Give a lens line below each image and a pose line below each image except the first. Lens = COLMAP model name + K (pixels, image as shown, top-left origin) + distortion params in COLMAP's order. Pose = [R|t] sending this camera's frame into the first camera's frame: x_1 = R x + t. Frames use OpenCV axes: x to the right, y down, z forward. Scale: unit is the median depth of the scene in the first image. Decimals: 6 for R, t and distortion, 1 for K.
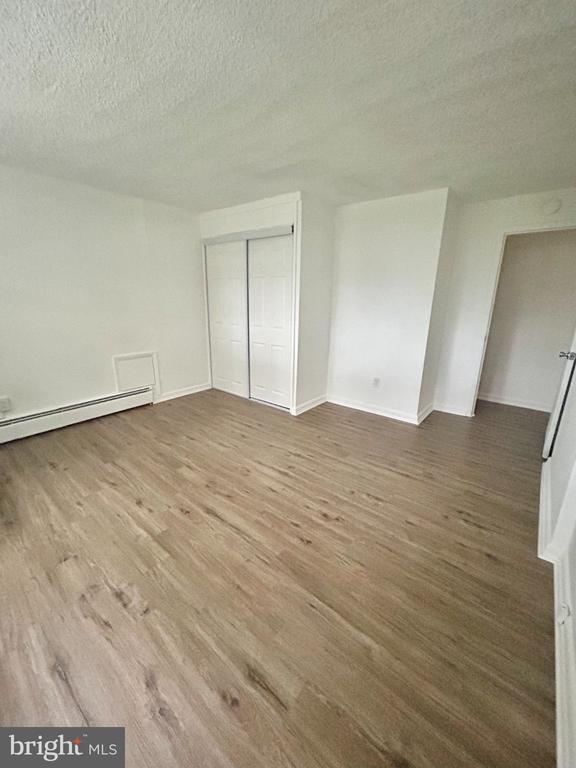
lens RADIAL K [[309.8, 0, 285.1], [0, 309.8, 383.2], [0, 0, 1]] dist [0.001429, 0.000429]
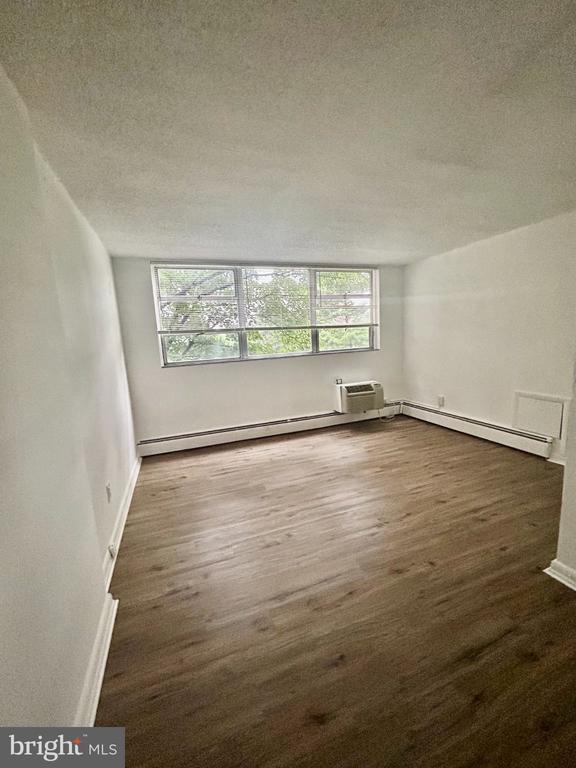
lens RADIAL K [[309.8, 0, 290.7], [0, 309.8, 383.8], [0, 0, 1]] dist [0.001429, 0.000429]
pose [[-0.492692, 0.148814, -0.857385, 0.840728], [-0.199838, 0.939589, 0.277917, -0.315883], [0.846947, 0.308265, -0.433189, 1.097349]]
